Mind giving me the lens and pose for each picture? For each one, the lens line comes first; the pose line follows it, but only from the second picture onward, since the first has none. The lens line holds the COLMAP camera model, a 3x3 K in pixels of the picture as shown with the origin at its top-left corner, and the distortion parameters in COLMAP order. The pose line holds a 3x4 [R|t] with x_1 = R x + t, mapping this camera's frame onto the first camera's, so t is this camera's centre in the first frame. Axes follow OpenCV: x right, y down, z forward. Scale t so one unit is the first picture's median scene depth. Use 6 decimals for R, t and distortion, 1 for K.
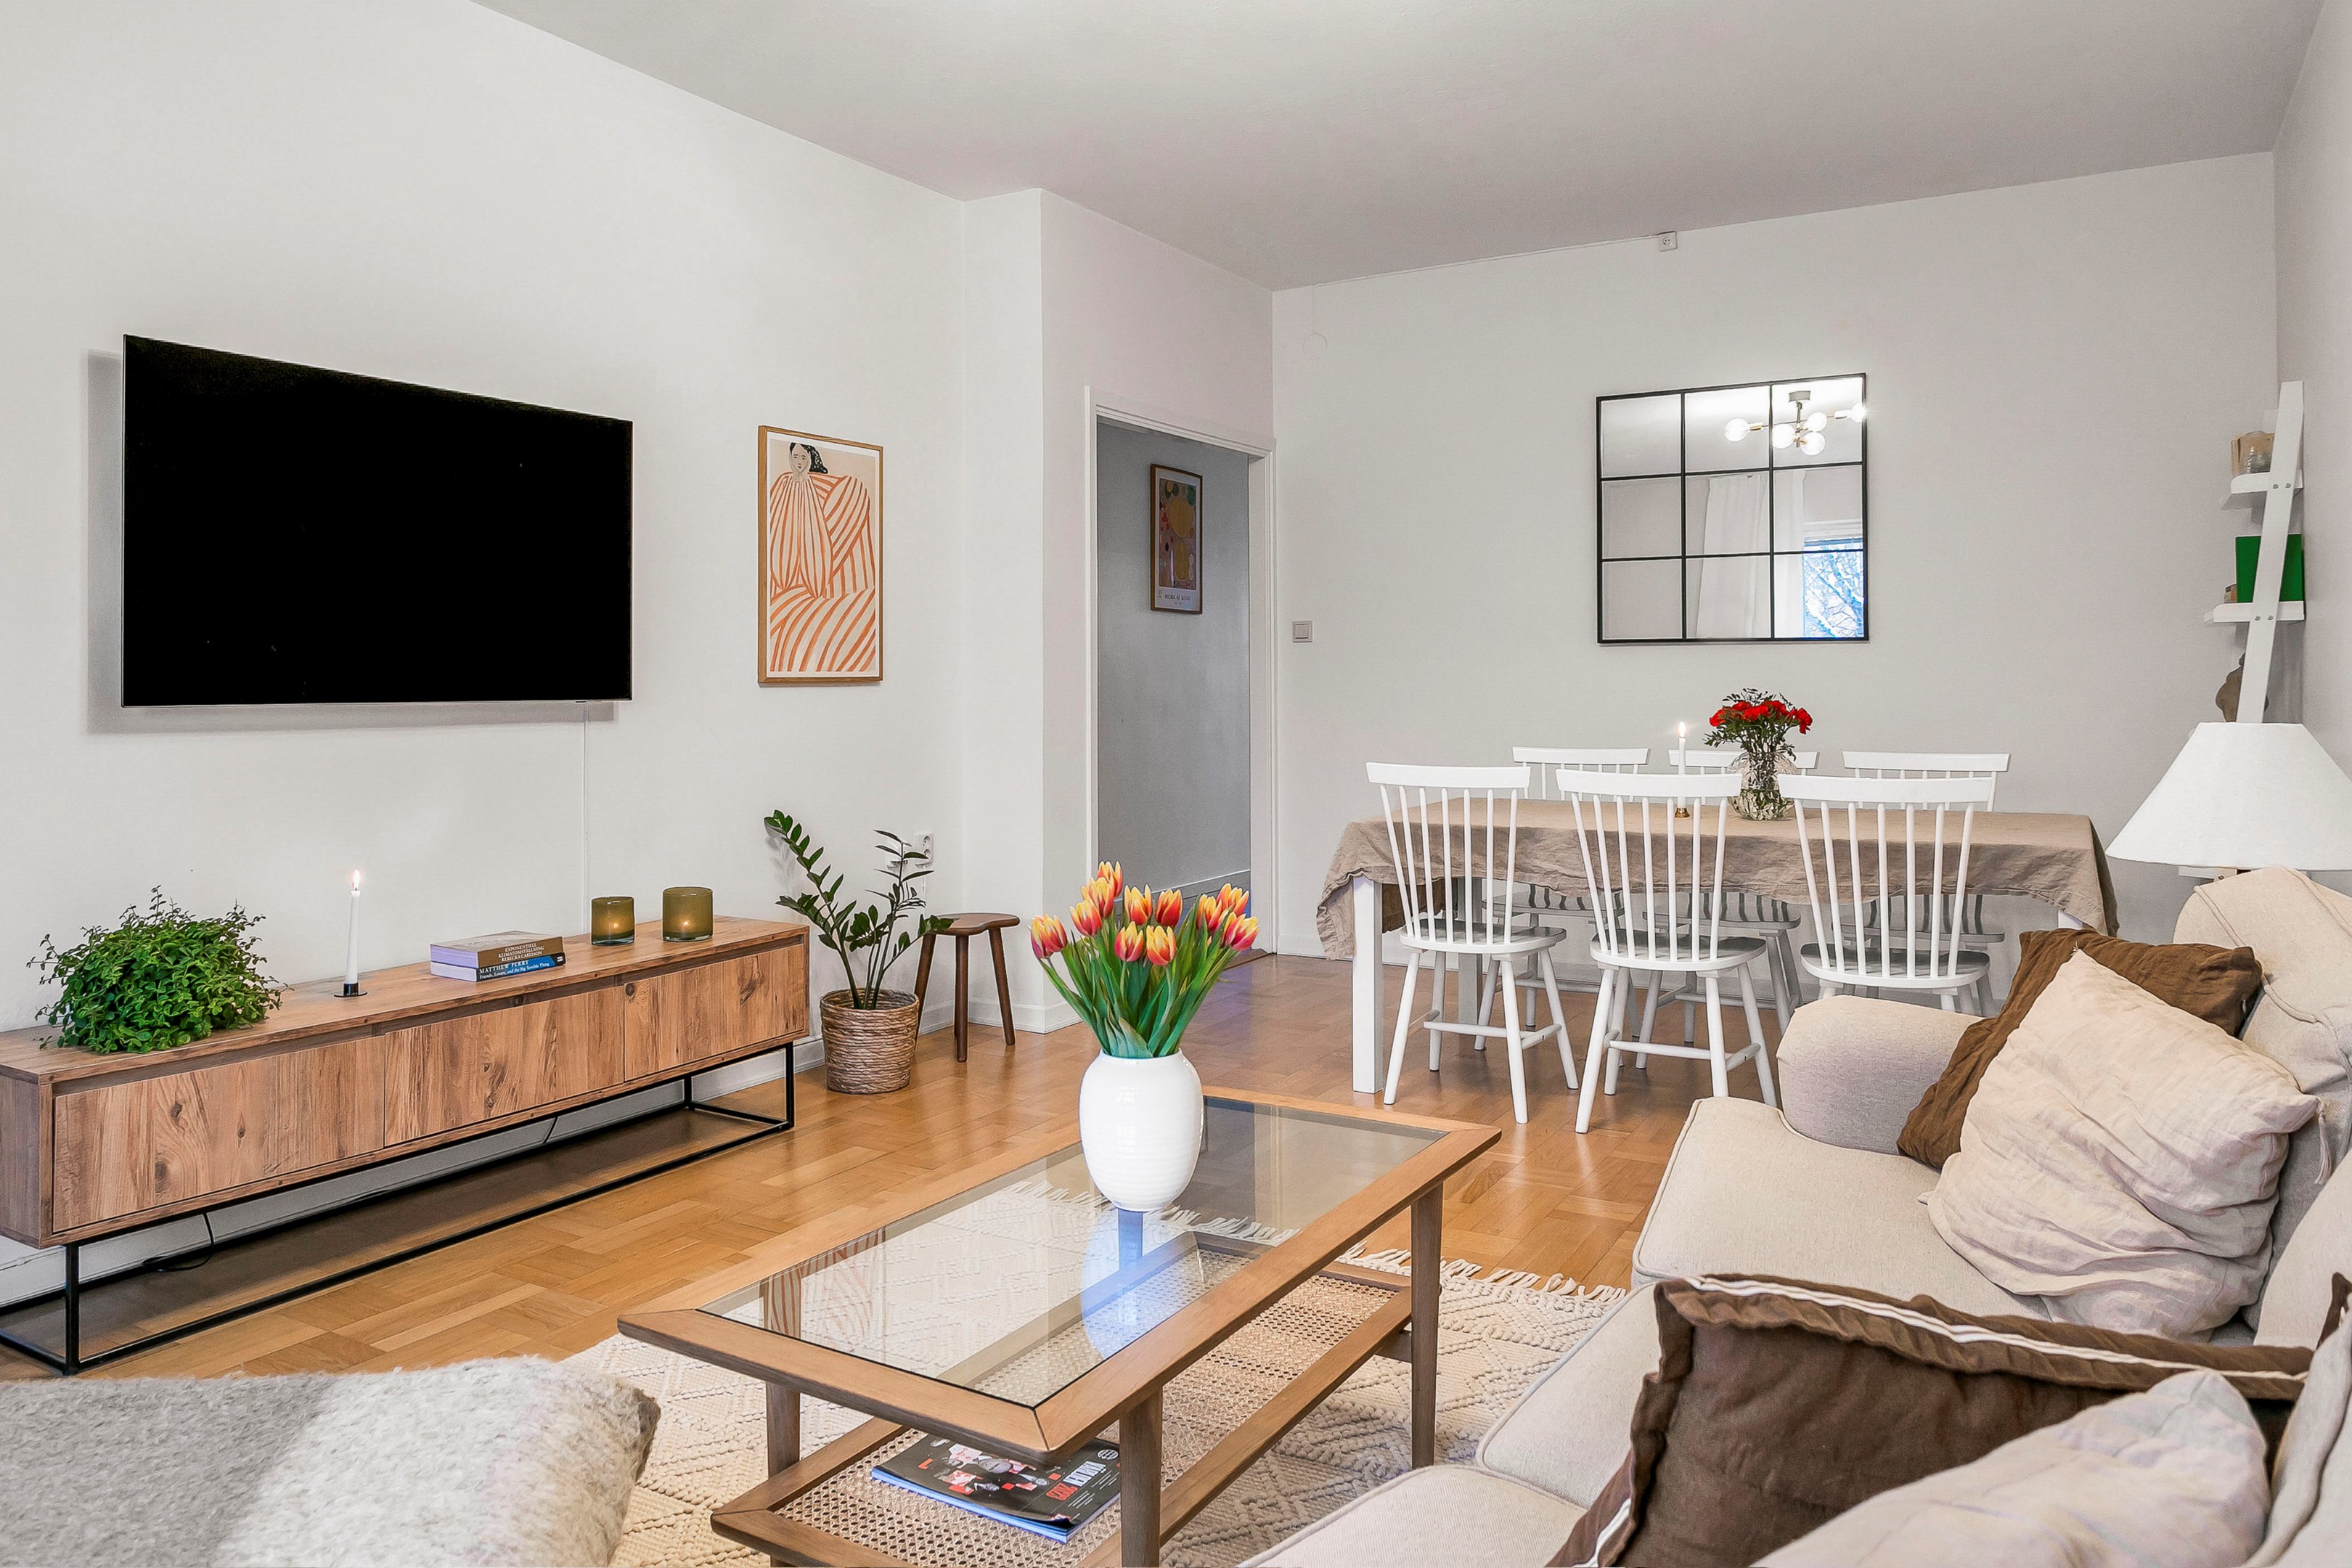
lens RADIAL K [[1523.5, 0, 1181.6], [0, 1523.5, 656.5], [0, 0, 1]] dist [-0.017520, 0.000999]
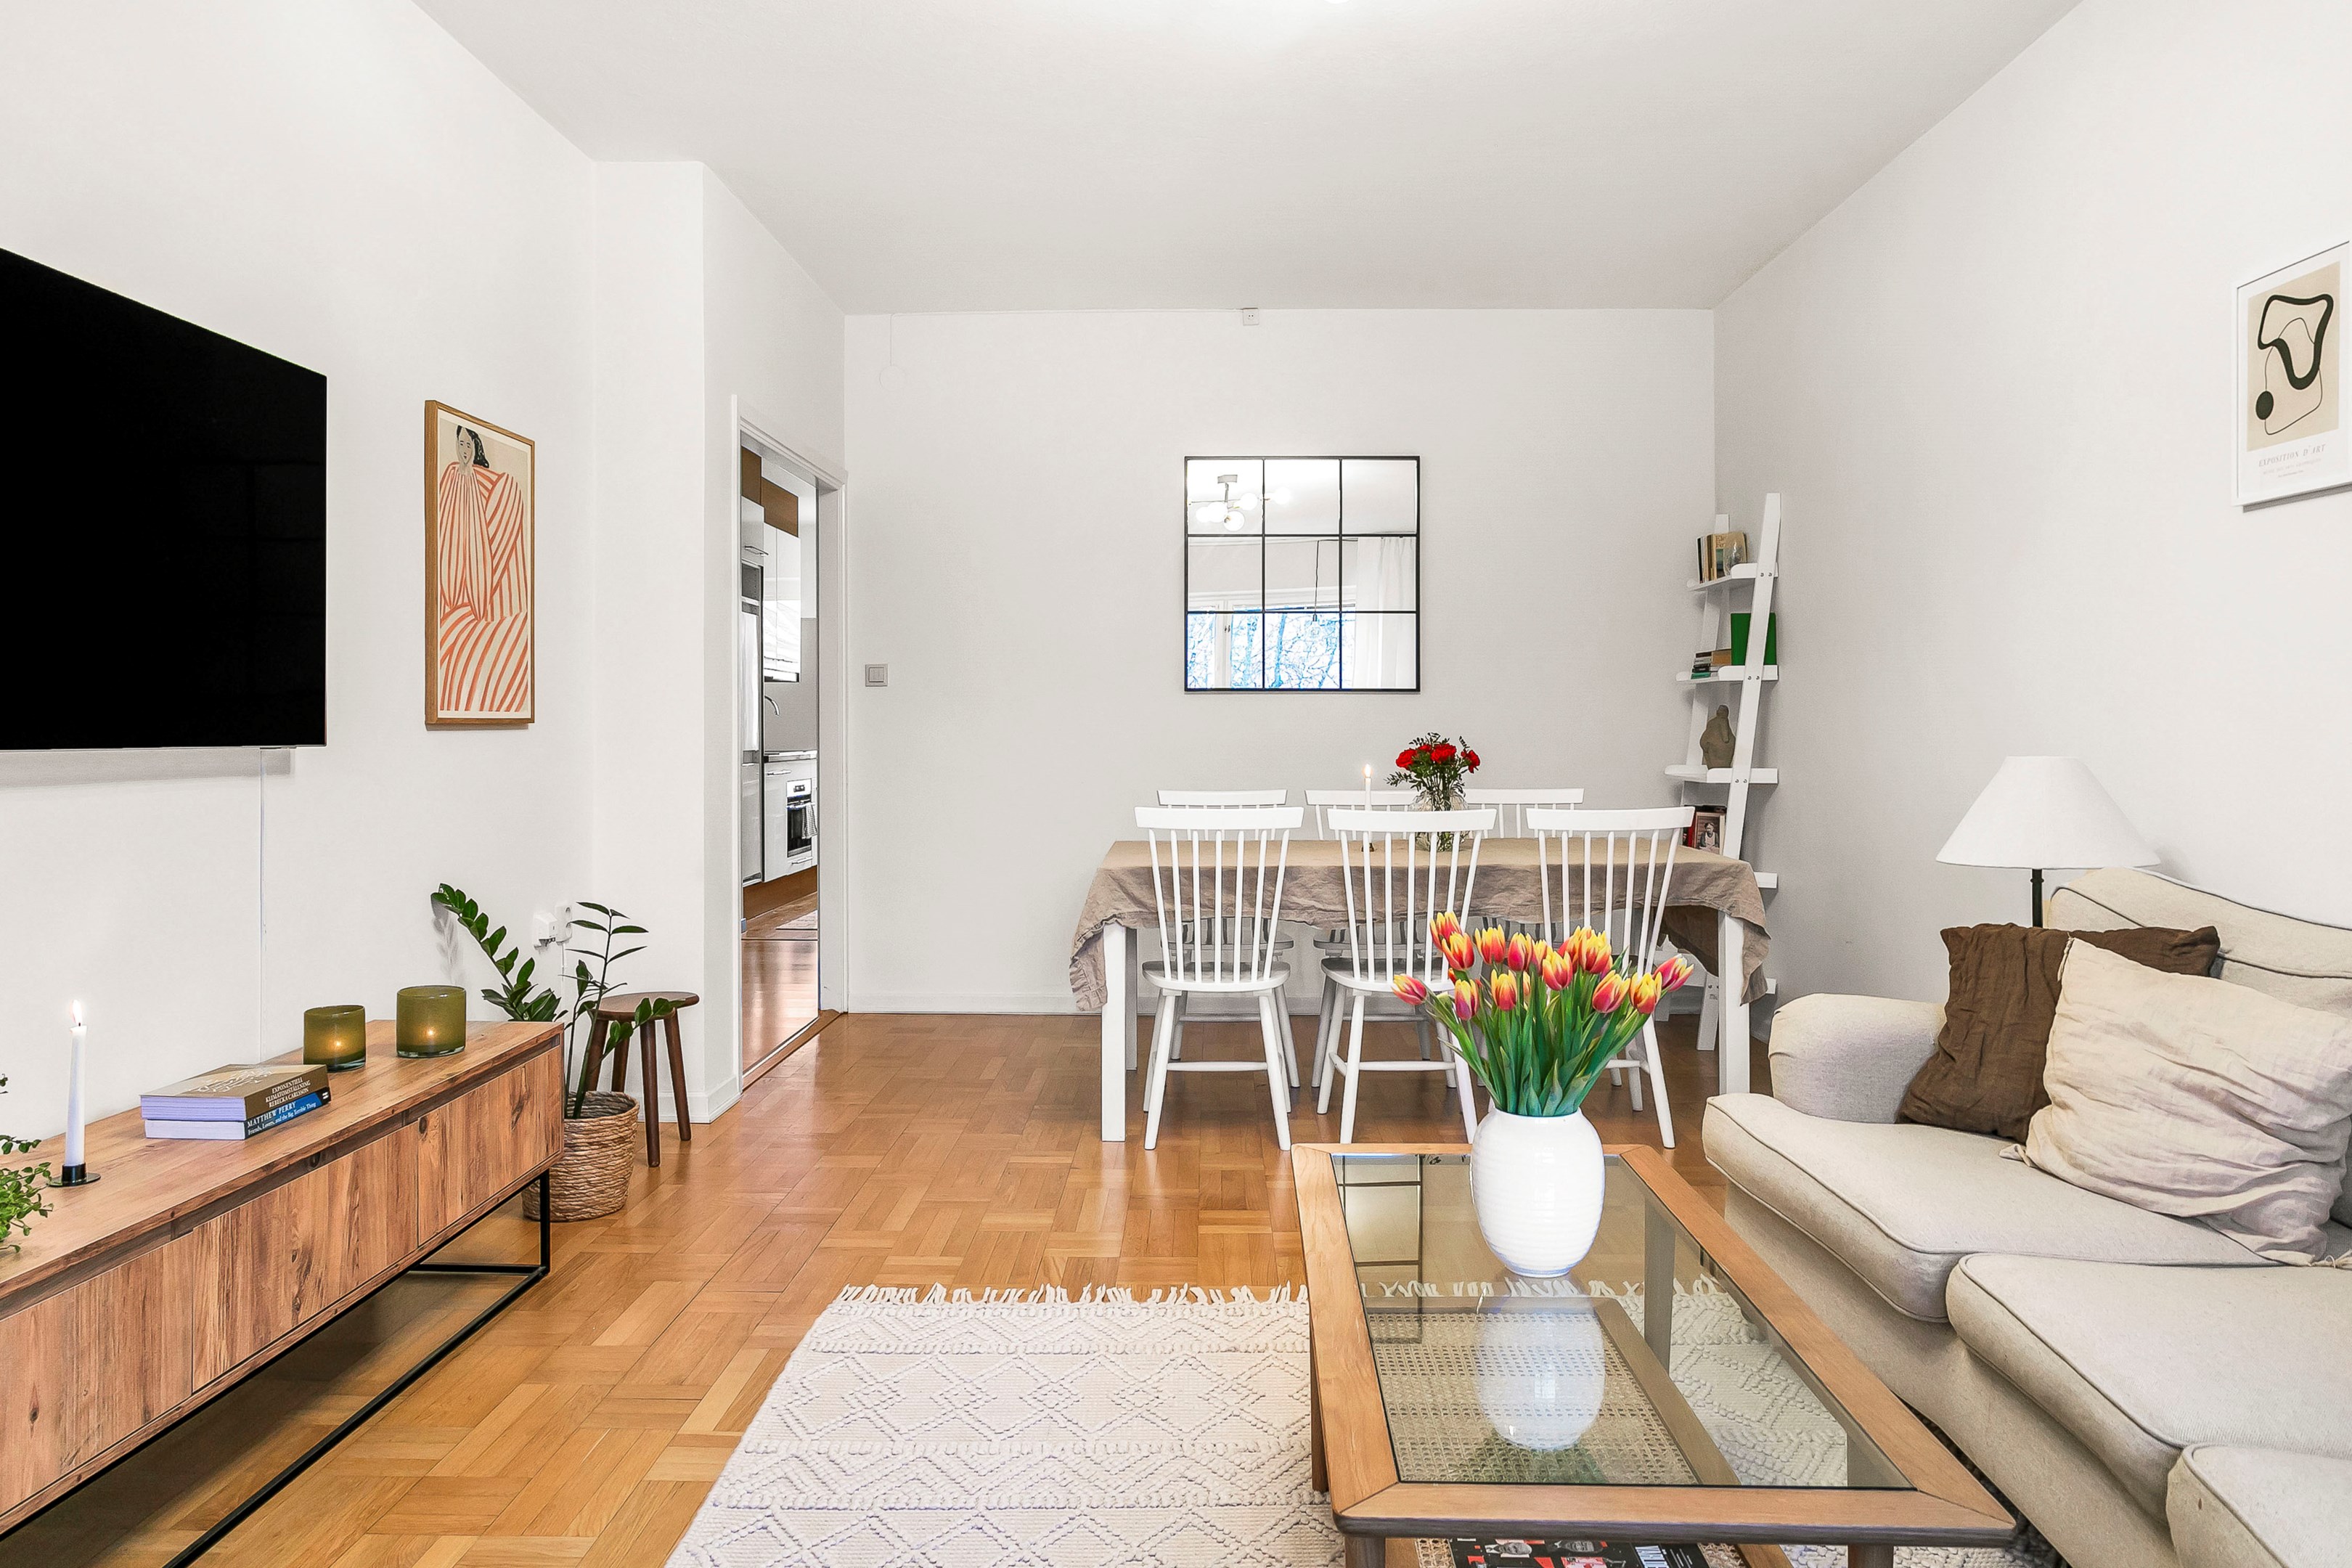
lens RADIAL K [[1482.8, 0, 1167.6], [0, 1482.8, 730.7], [0, 0, 1]] dist [-0.016672, 0.001525]
pose [[0.881566, 0.001495, 0.472058, -0.333283], [-0.008748, 0.999875, 0.013169, 0.007693], [-0.471979, -0.015738, 0.881469, 0.153435]]
